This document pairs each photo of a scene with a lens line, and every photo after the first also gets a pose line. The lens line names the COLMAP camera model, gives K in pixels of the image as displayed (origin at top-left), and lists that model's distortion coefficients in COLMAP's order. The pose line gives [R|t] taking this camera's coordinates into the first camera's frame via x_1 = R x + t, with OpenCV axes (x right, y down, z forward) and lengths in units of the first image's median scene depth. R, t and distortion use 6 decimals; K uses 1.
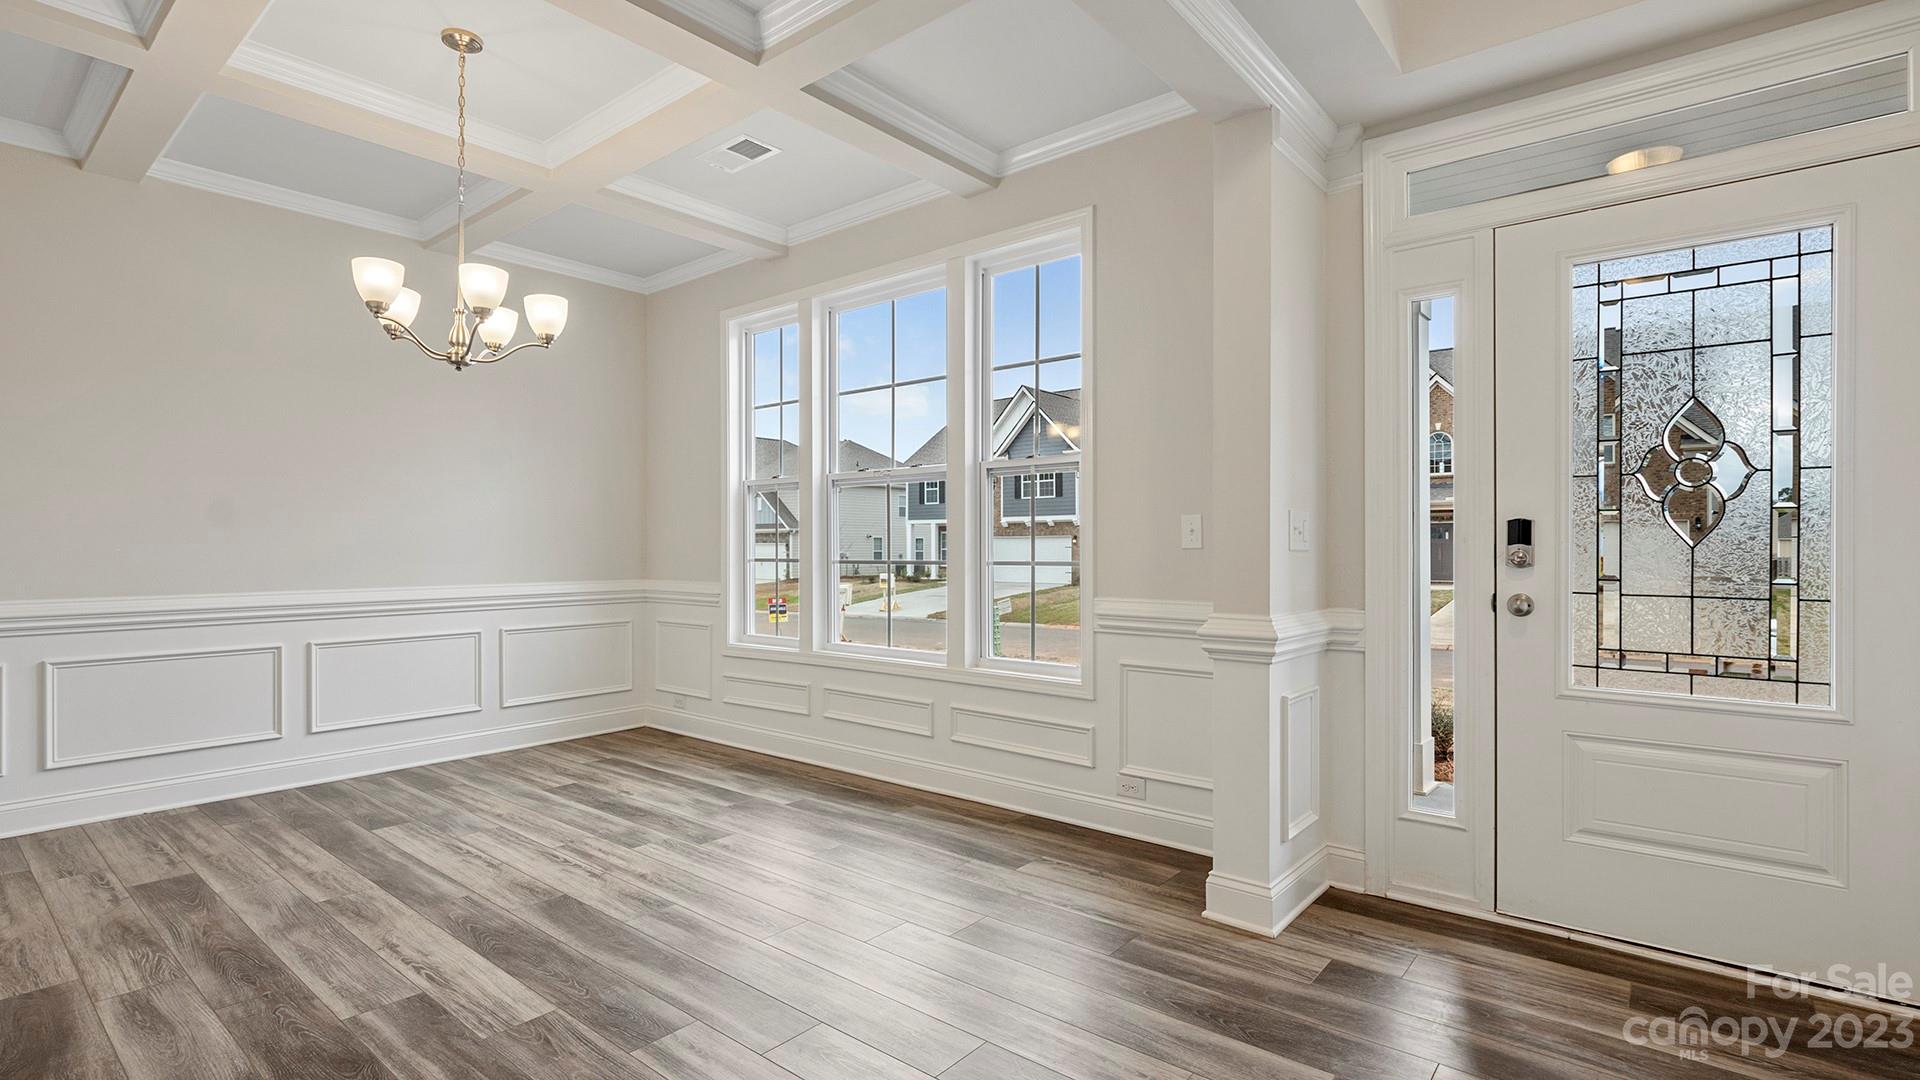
lens RADIAL K [[888.0, 0, 959.3], [0, 888.0, 550.1], [0, 0, 1]] dist [0.000402, 0.000154]
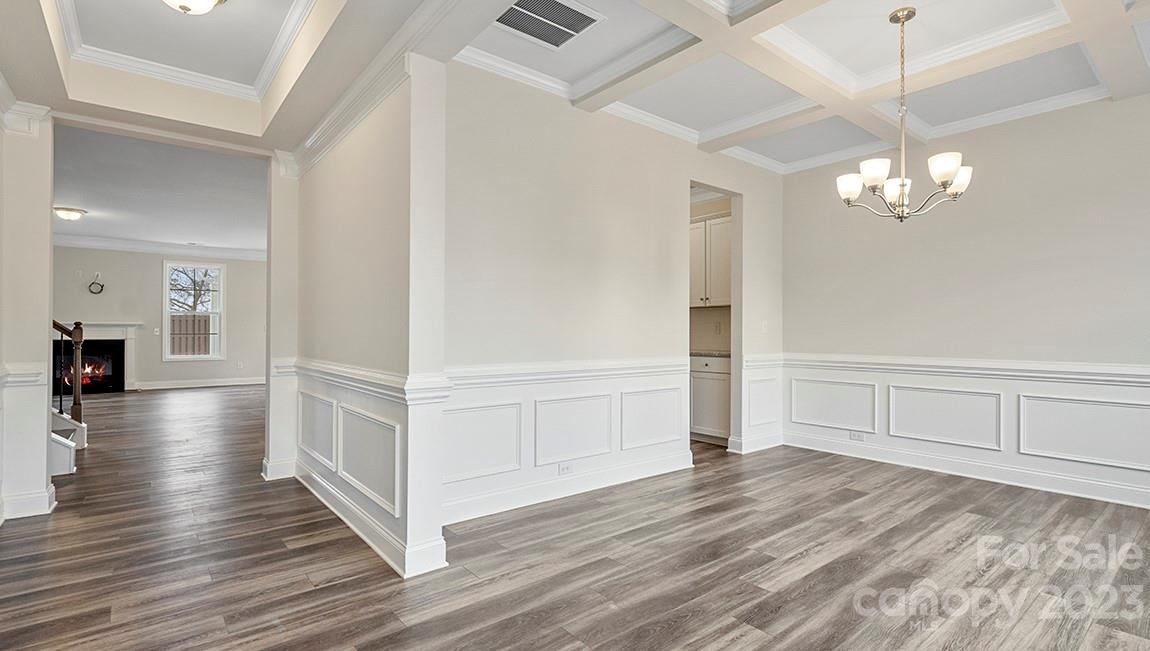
lens RADIAL K [[546.8, 0, 575.0], [0, 546.8, 325.5], [0, 0, 1]] dist [-0.001543, -0.000387]
pose [[-0.196732, -0.011231, -0.980393, 0.496784], [-0.008277, 0.999918, -0.009794, -0.000475], [0.980422, 0.006187, -0.196809, 0.588476]]
